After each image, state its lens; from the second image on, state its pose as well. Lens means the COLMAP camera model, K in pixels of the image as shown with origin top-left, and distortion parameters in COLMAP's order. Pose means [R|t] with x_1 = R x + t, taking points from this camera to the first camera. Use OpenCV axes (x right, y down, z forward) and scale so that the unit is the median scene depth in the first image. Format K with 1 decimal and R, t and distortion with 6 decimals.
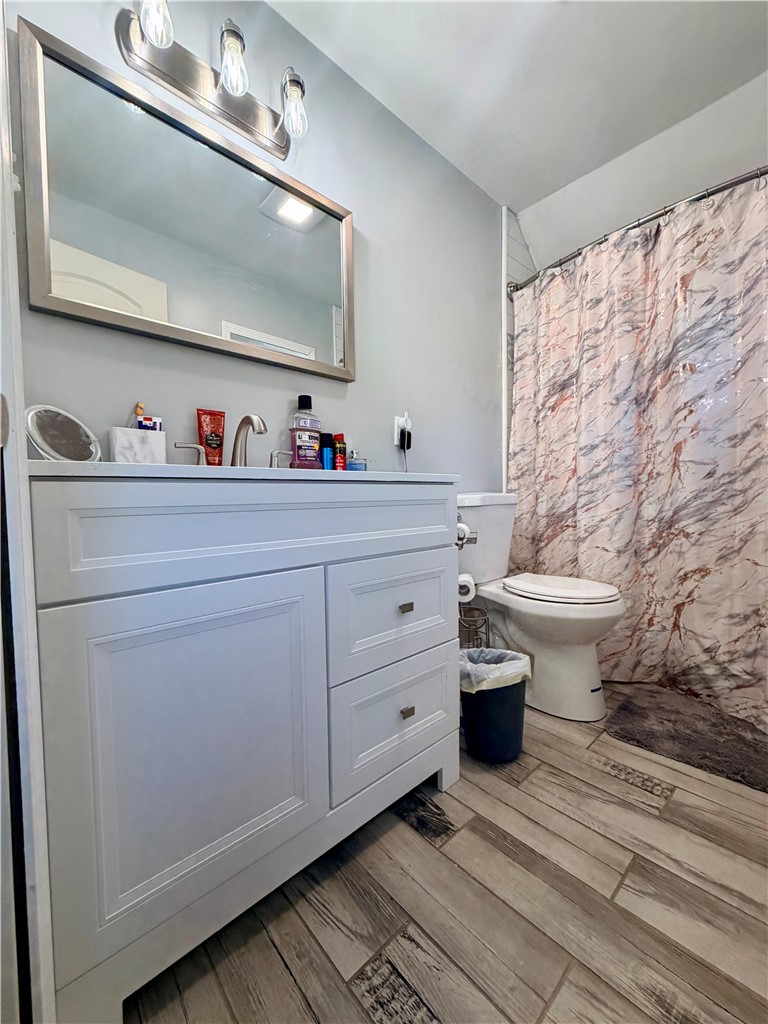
lens RADIAL K [[408.4, 0, 382.7], [0, 408.4, 511.5], [0, 0, 1]] dist [0.001268, 0.000372]
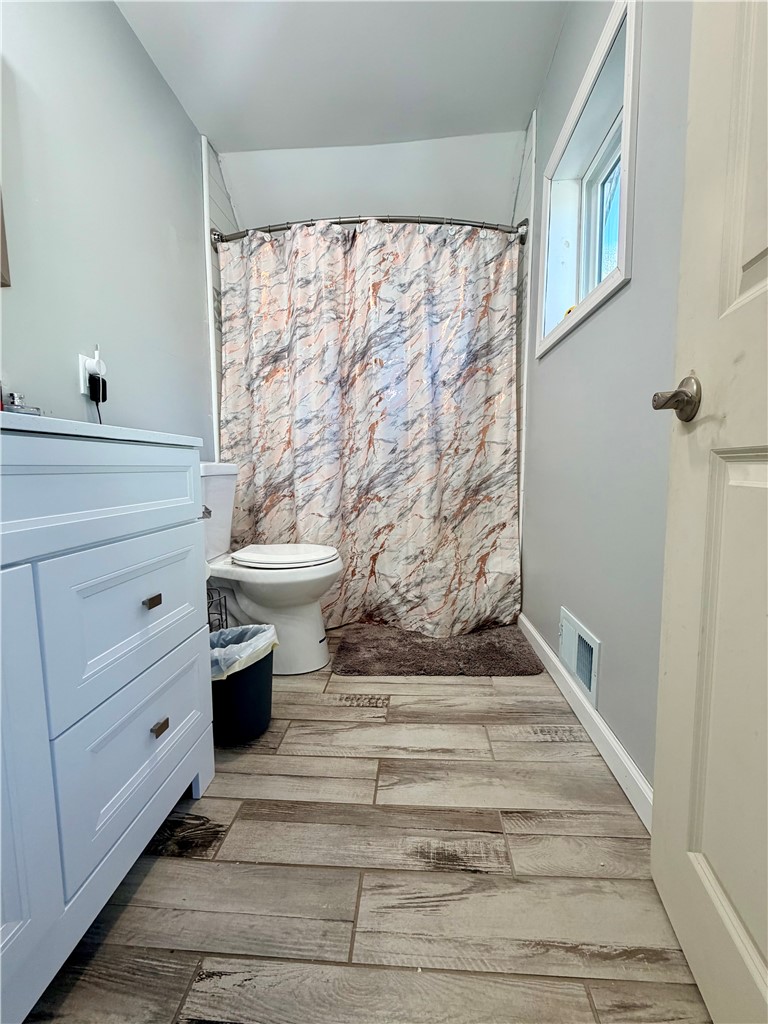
lens RADIAL K [[408.4, 0, 382.7], [0, 408.4, 511.5], [0, 0, 1]] dist [0.001268, 0.000372]
pose [[0.725857, -0.060718, 0.685160, -0.105235], [0.017312, 0.997393, 0.070047, 0.008506], [-0.687628, -0.038983, 0.725016, 0.085368]]
